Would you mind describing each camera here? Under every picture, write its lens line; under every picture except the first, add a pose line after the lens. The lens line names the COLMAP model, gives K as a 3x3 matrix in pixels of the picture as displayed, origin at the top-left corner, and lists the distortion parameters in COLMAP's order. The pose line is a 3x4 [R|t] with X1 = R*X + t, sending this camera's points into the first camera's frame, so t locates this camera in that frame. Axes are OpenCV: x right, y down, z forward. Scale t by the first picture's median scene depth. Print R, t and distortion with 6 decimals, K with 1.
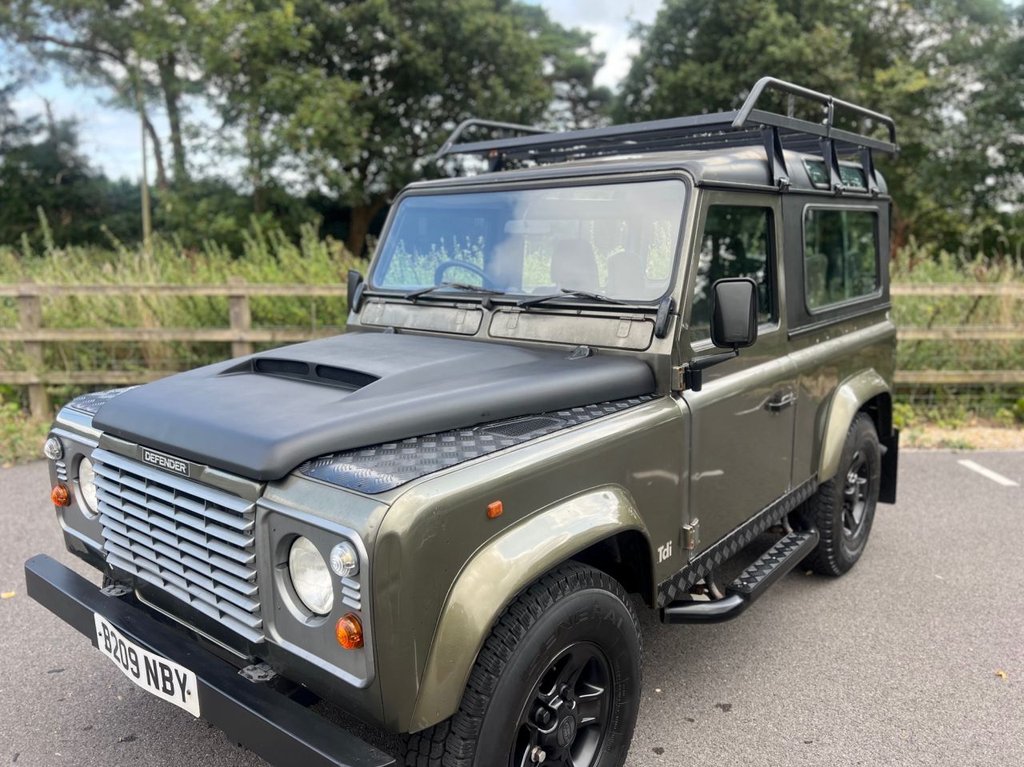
lens RADIAL K [[782.0, 0, 512.0], [0, 782.0, 383.5], [0, 0, 1]] dist [0.055889, -0.053576]
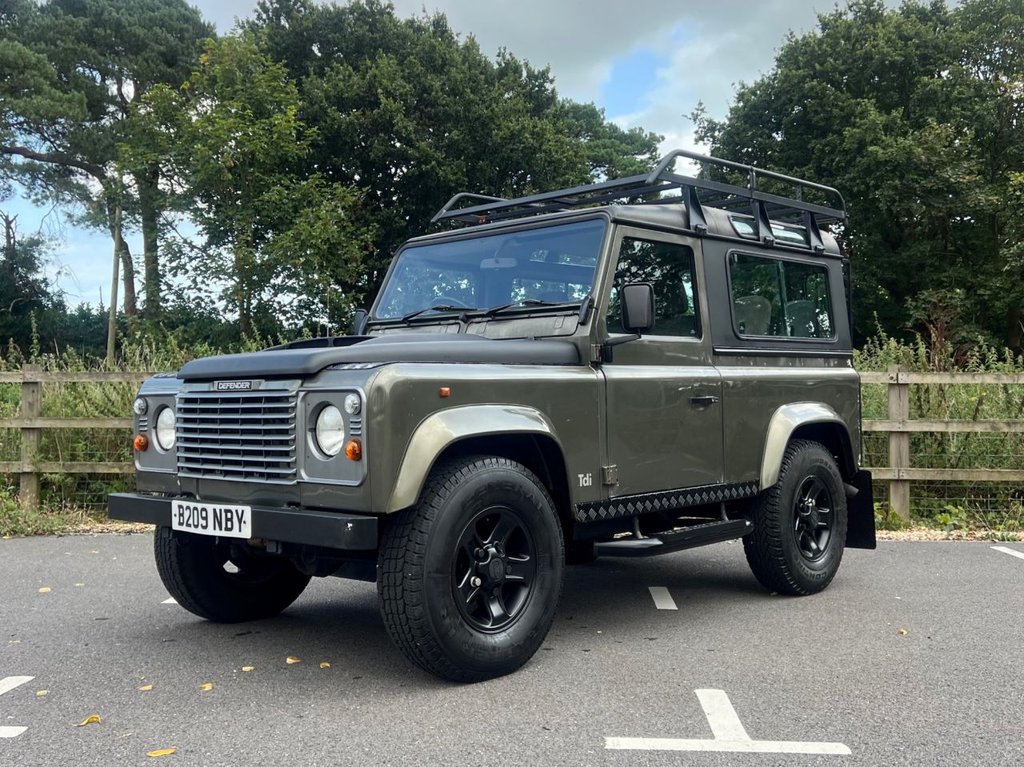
lens RADIAL K [[1073.5, 0, 486.9], [0, 1073.5, 345.4], [0, 0, 1]] dist [0.110288, -0.178665]
pose [[0.997310, -0.001240, -0.073295, 0.016609], [-0.015511, 0.973649, -0.227523, 0.041757], [0.071646, 0.228047, 0.971010, -0.084465]]
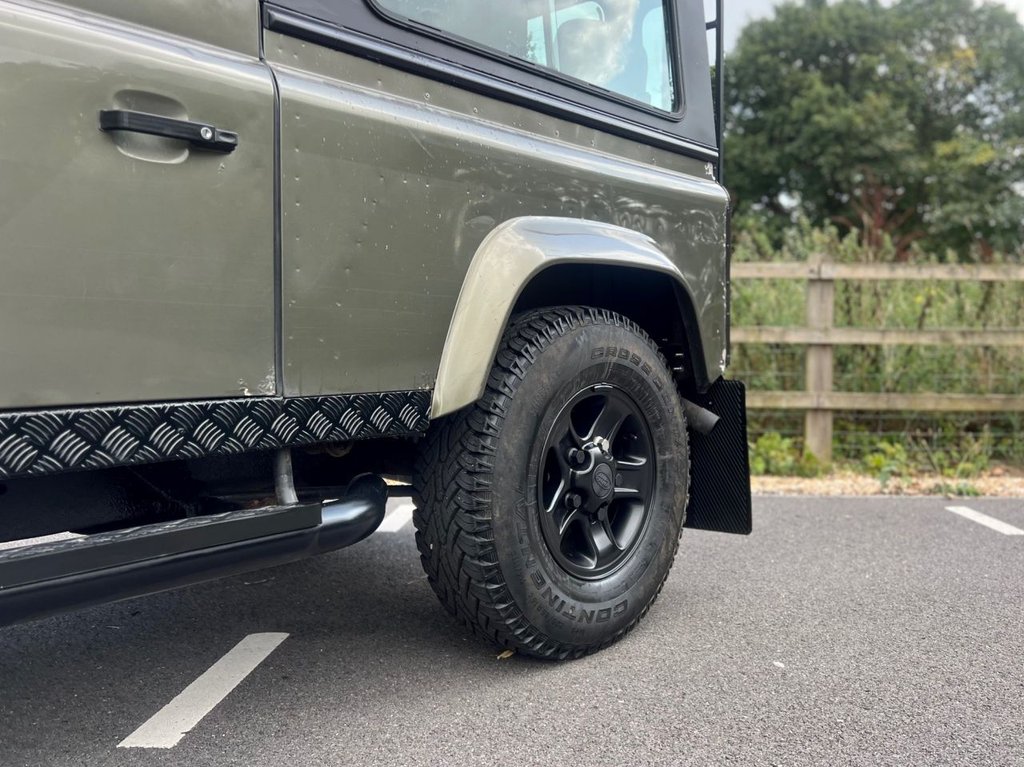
lens RADIAL K [[860.3, 0, 512.0], [0, 860.3, 383.5], [0, 0, 1]] dist [-0.051048, -0.007654]
pose [[0.997110, 0.008336, -0.075512, 0.068312], [-0.019159, 0.989426, -0.143765, 0.026055], [0.073515, 0.144796, 0.986727, 0.076571]]
